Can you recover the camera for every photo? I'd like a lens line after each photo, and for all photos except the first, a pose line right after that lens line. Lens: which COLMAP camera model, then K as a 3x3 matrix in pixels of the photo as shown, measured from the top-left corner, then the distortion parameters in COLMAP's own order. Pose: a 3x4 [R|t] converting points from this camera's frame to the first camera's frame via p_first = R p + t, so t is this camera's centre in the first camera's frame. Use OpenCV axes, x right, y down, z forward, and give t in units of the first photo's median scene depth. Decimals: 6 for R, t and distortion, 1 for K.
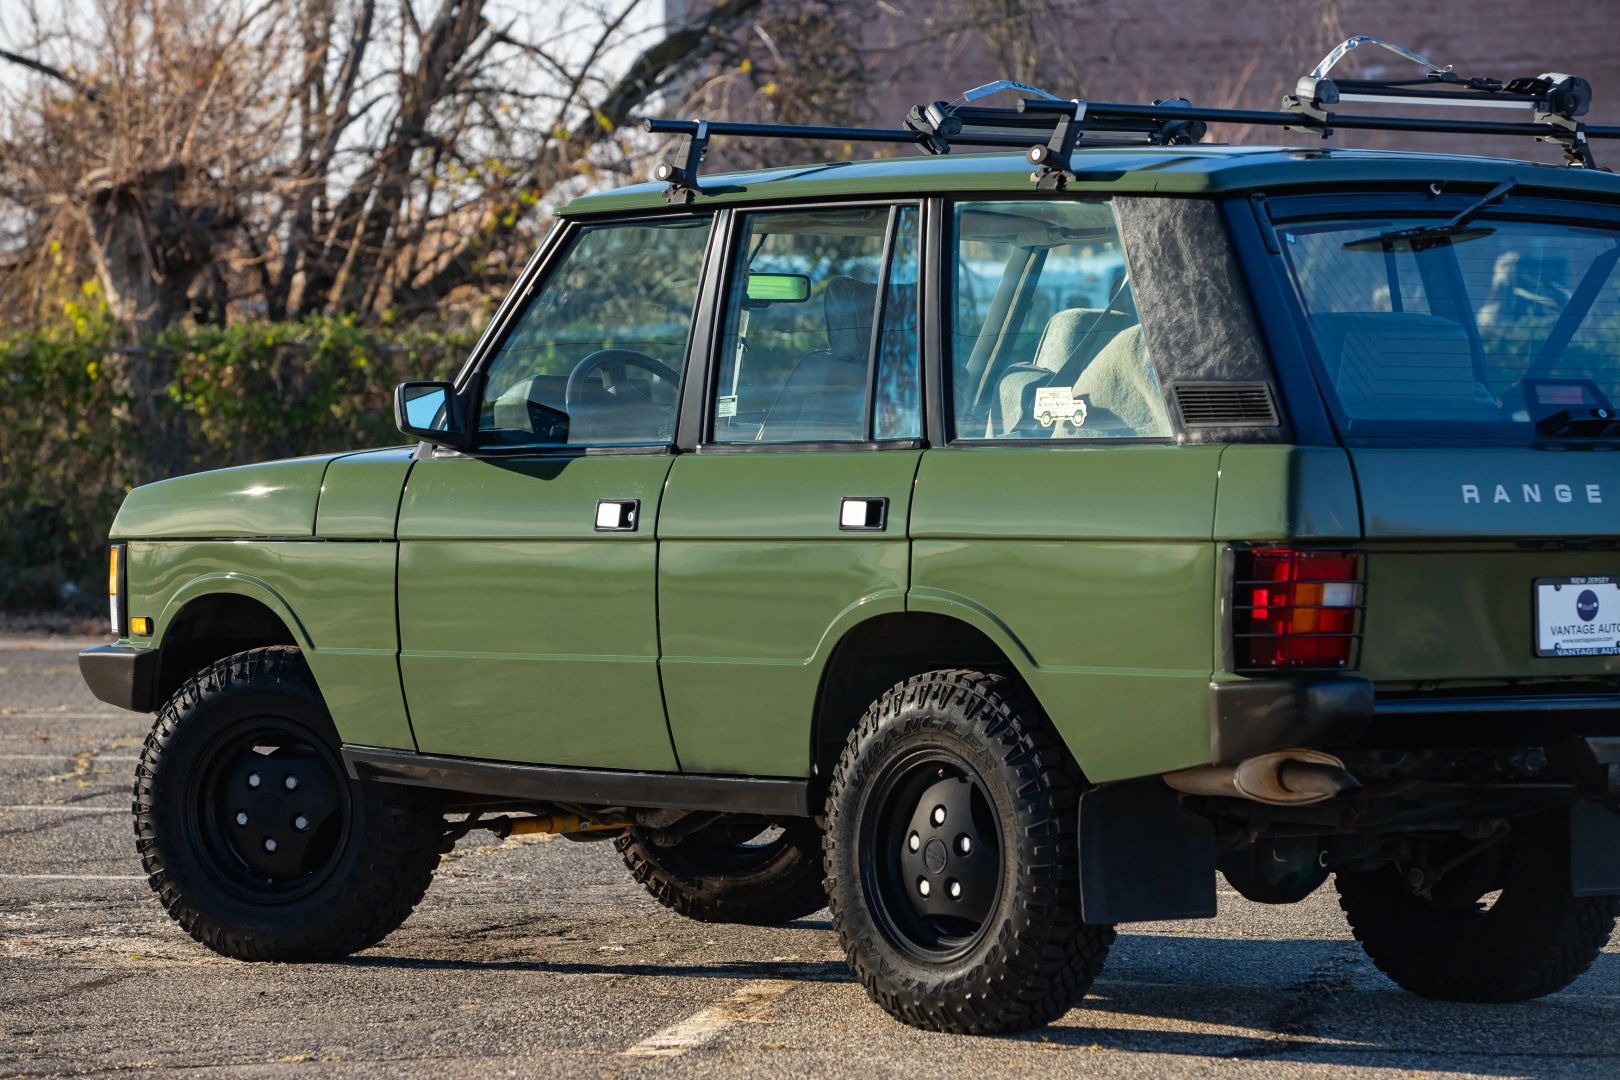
lens RADIAL K [[6215.2, 0, 810.0], [0, 6215.2, 540.0], [0, 0, 1]] dist [0.332371, 9.429964]
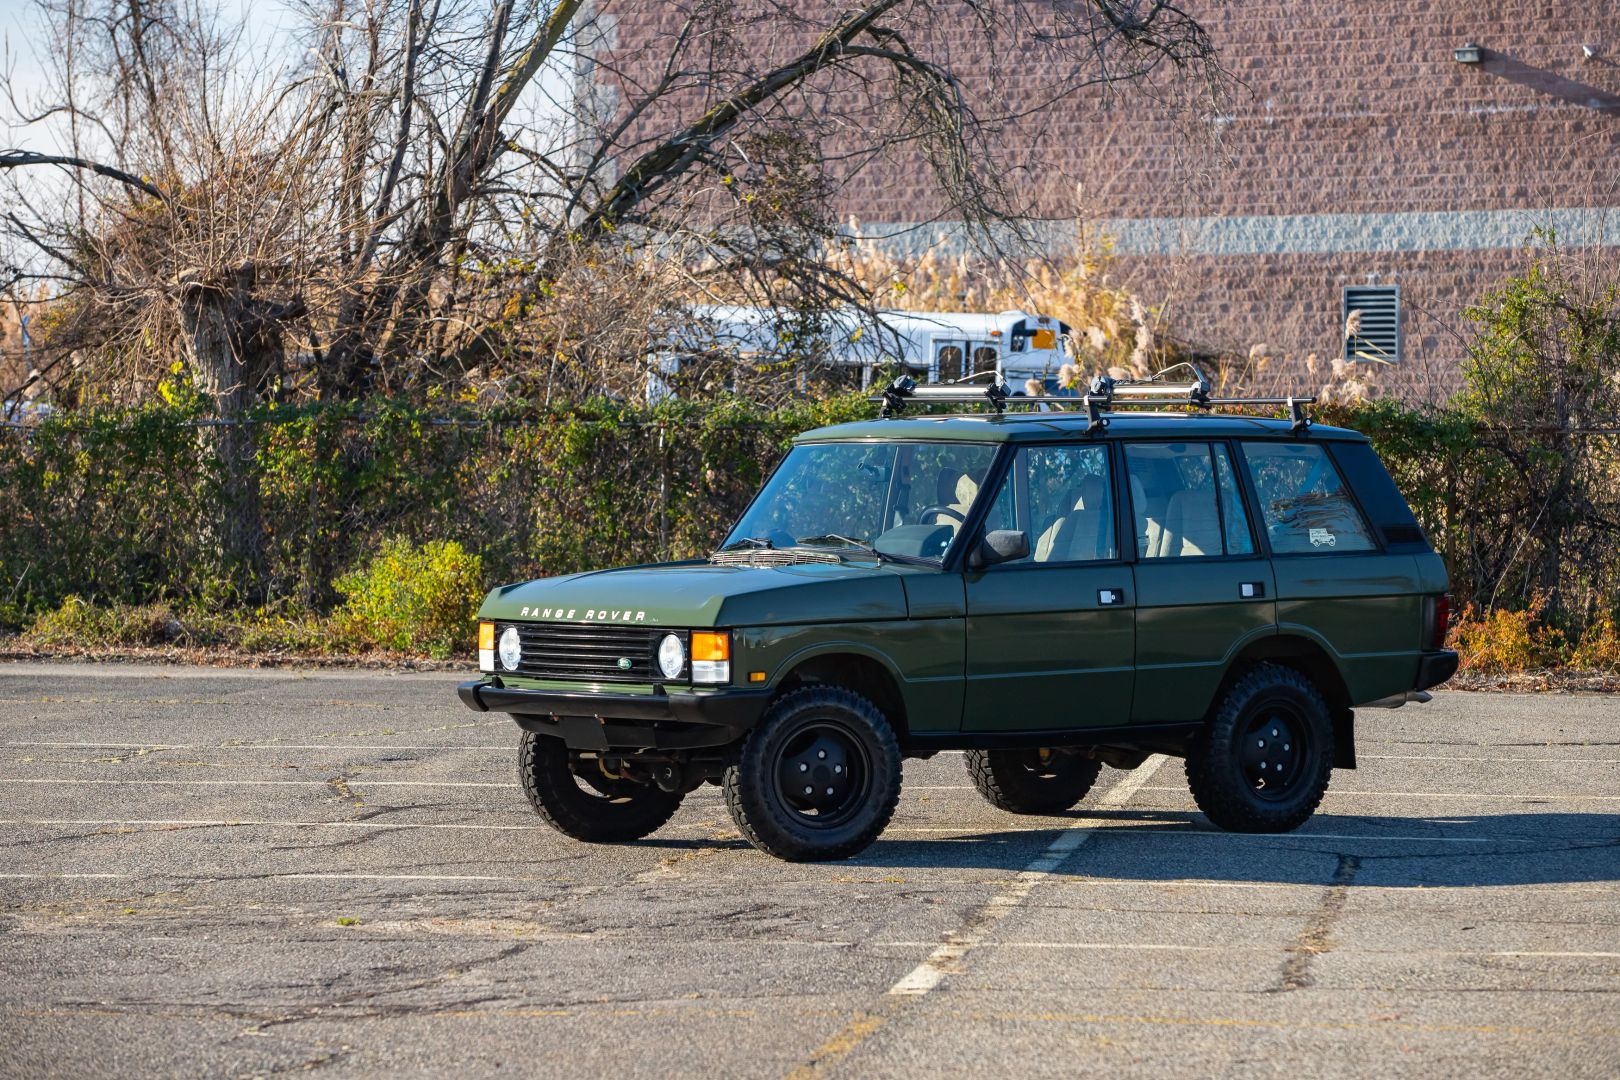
lens RADIAL K [[5857.9, 0, 810.0], [0, 5857.9, 540.0], [0, 0, 1]] dist [0.264702, 6.080546]
pose [[0.999752, -0.004216, 0.021869, -0.019689], [0.004184, 0.999990, 0.001492, -0.008765], [-0.021876, -0.001400, 0.999760, -0.122283]]
